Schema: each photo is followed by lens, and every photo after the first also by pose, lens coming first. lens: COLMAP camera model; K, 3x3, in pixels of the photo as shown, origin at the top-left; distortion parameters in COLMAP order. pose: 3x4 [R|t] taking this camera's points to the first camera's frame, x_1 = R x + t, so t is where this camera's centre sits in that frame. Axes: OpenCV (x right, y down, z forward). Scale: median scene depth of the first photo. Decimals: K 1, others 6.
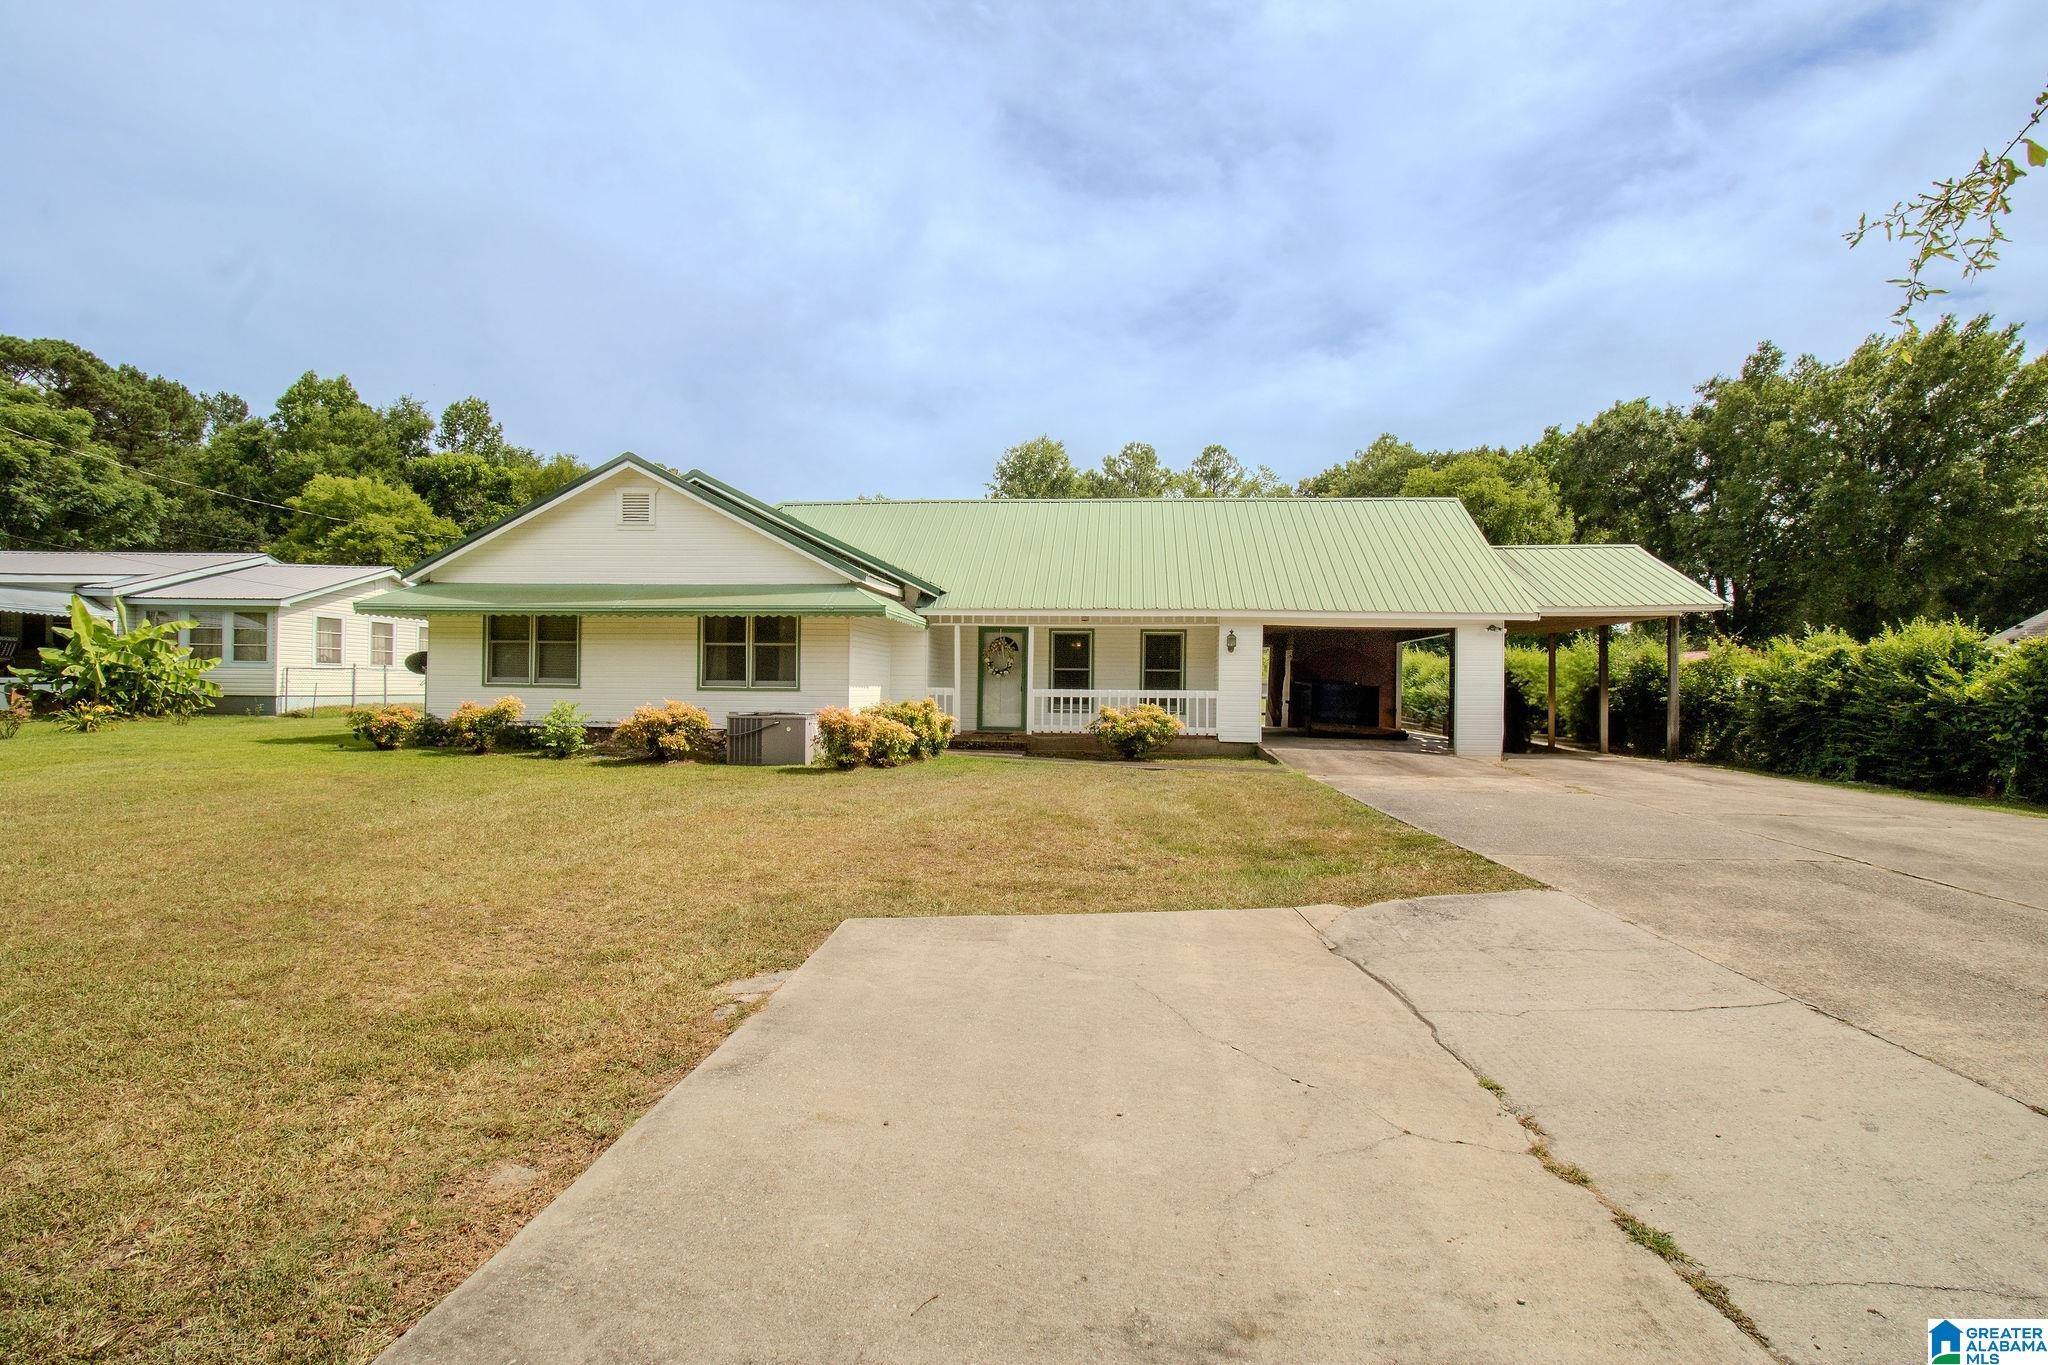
lens RADIAL K [[969.2, 0, 1037.4], [0, 969.2, 695.2], [0, 0, 1]] dist [-0.000939, -0.011926]
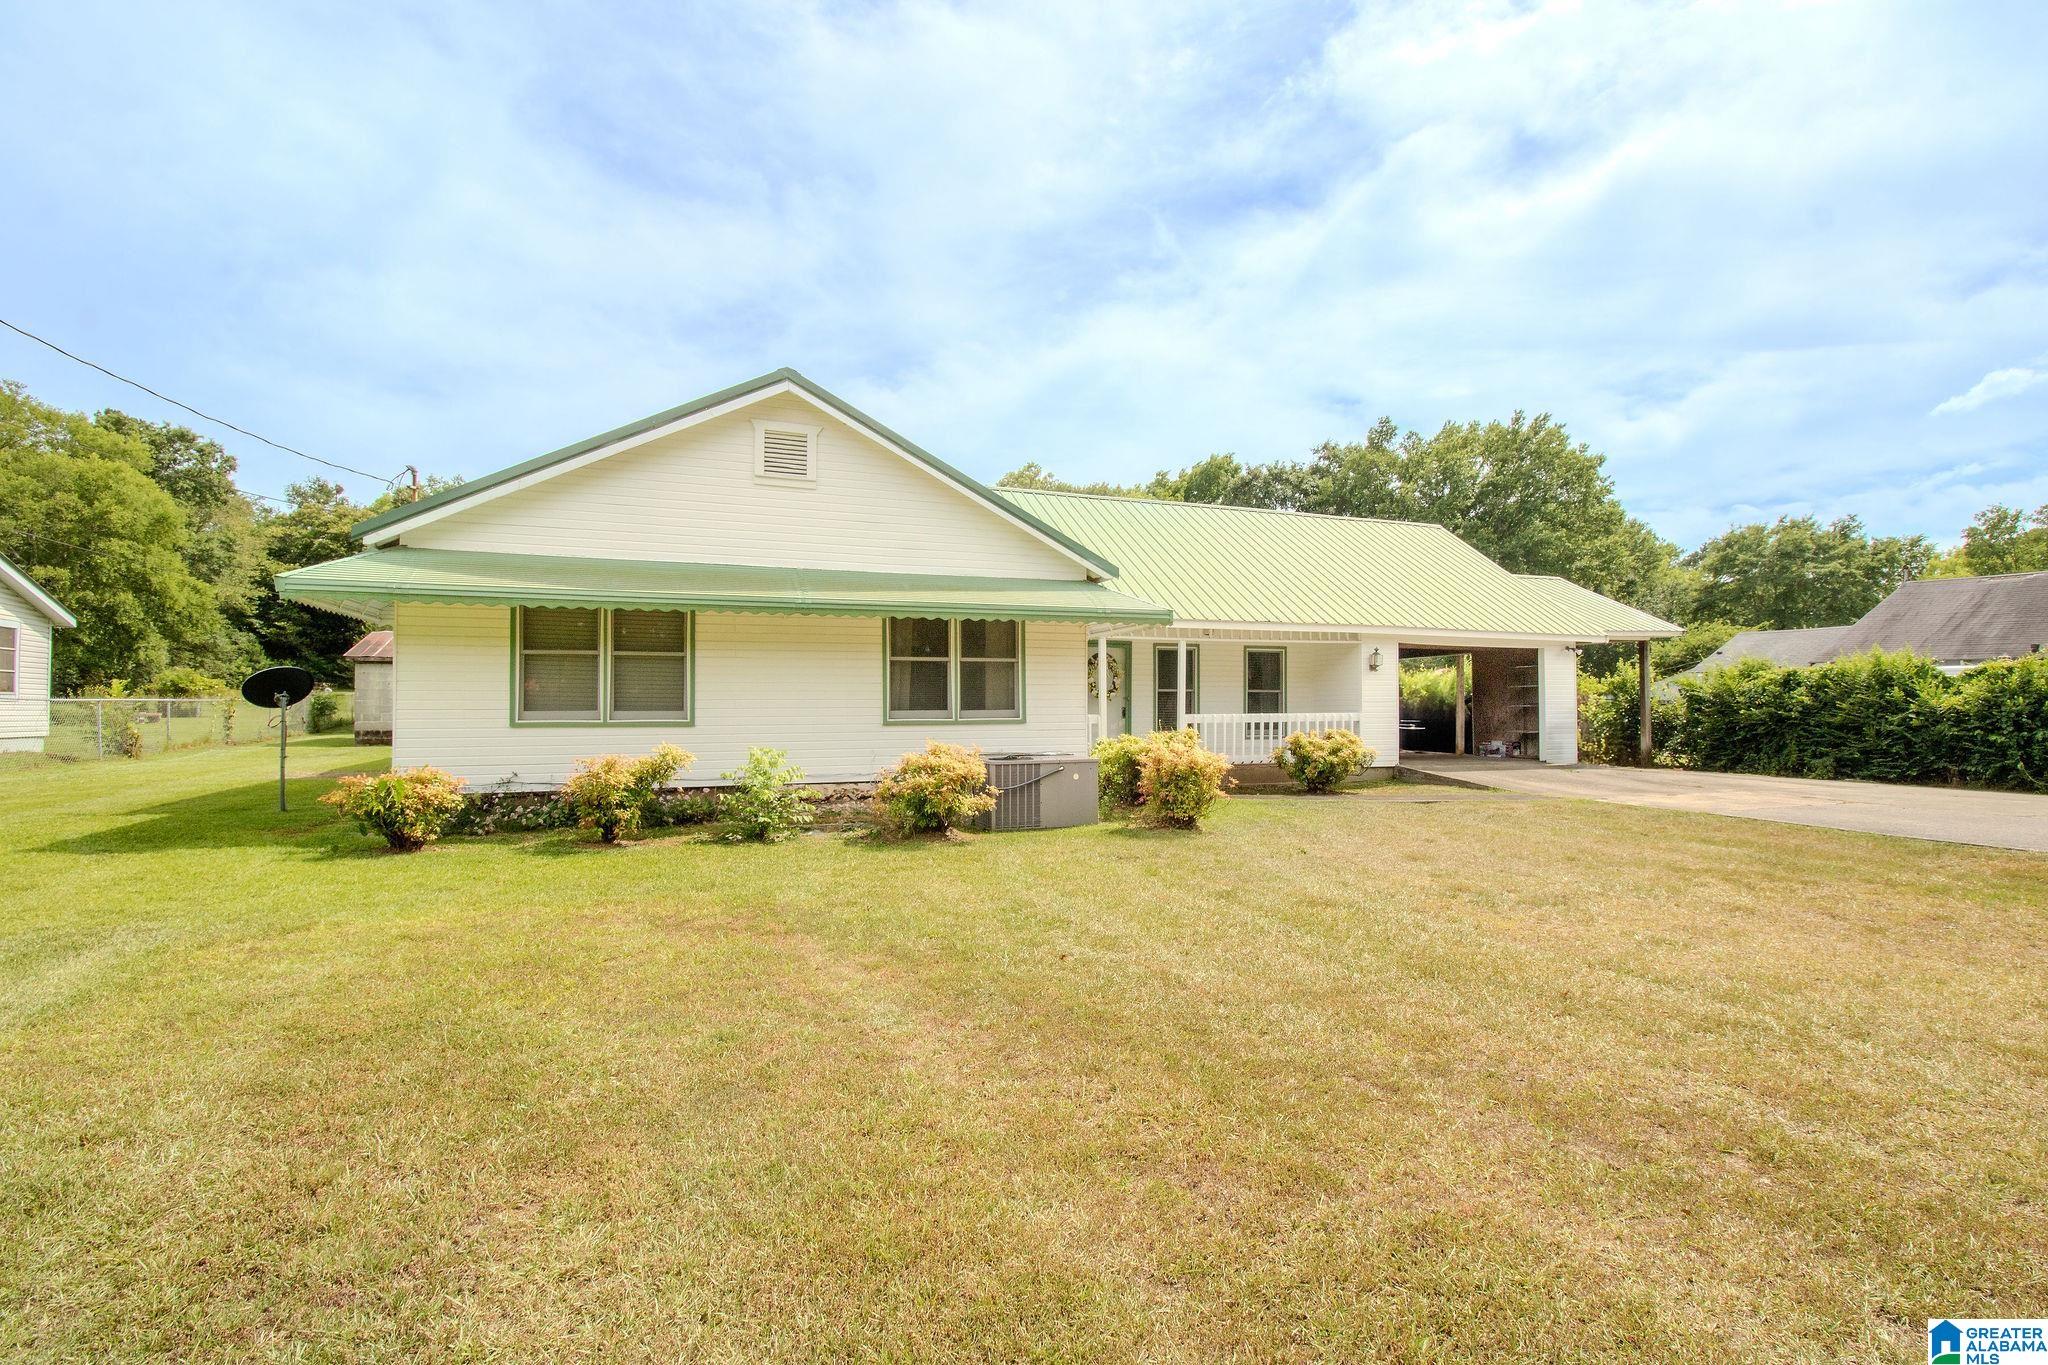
lens RADIAL K [[969.2, 0, 1035.1], [0, 969.2, 671.4], [0, 0, 1]] dist [-0.000939, -0.011926]
pose [[0.896604, 0.002244, 0.442828, -0.387675], [0.016999, 0.999076, -0.039482, -0.009888], [-0.442508, 0.042927, 0.895737, 0.233609]]
